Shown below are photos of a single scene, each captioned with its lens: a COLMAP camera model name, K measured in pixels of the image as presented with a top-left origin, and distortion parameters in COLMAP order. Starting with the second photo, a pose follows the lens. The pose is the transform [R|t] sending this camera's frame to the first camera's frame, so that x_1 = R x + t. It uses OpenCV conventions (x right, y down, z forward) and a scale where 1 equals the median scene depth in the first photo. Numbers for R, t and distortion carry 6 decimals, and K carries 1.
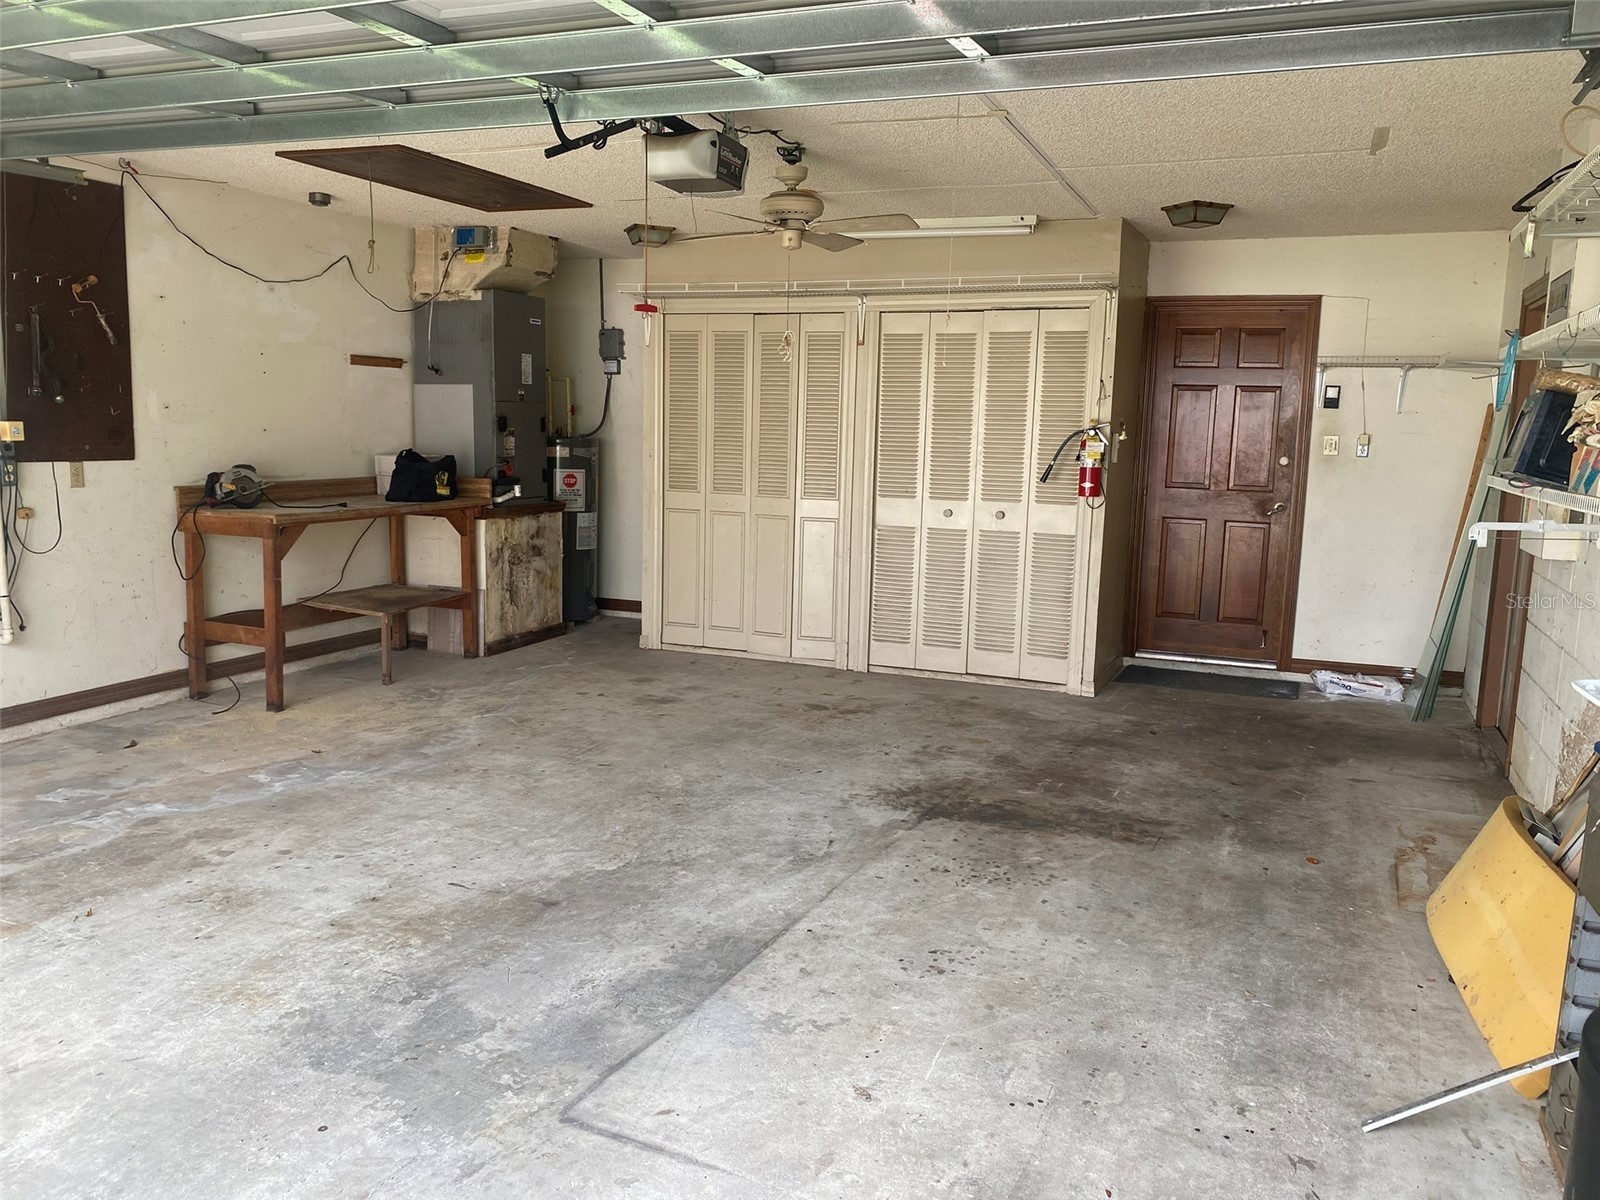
lens RADIAL K [[1213.2, 0, 794.3], [0, 1213.2, 602.1], [0, 0, 1]] dist [0.042171, -0.041750]
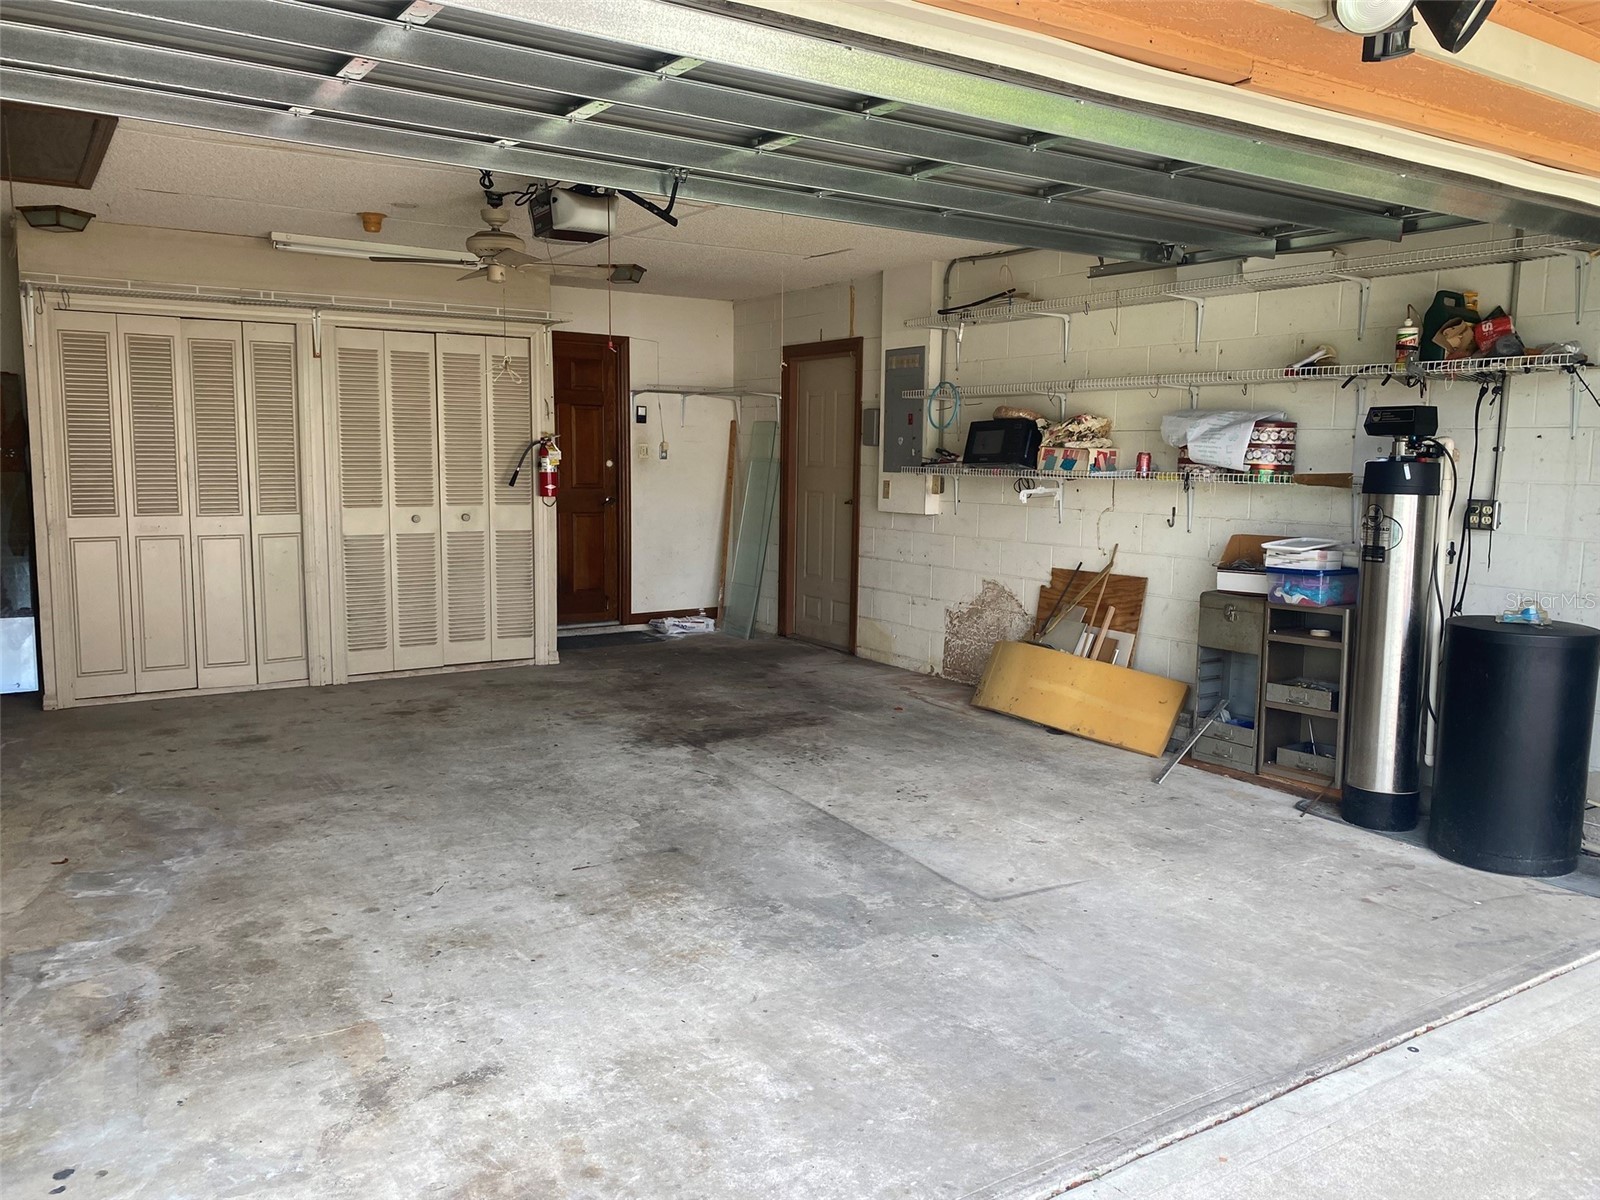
lens RADIAL K [[1213.2, 0, 796.8], [0, 1213.2, 596.1], [0, 0, 1]] dist [0.042171, -0.041750]
pose [[0.563890, -0.116515, 0.817590, -0.862134], [0.126008, 0.990544, 0.054255, -0.033766], [-0.816180, 0.072429, 0.573240, 0.179013]]
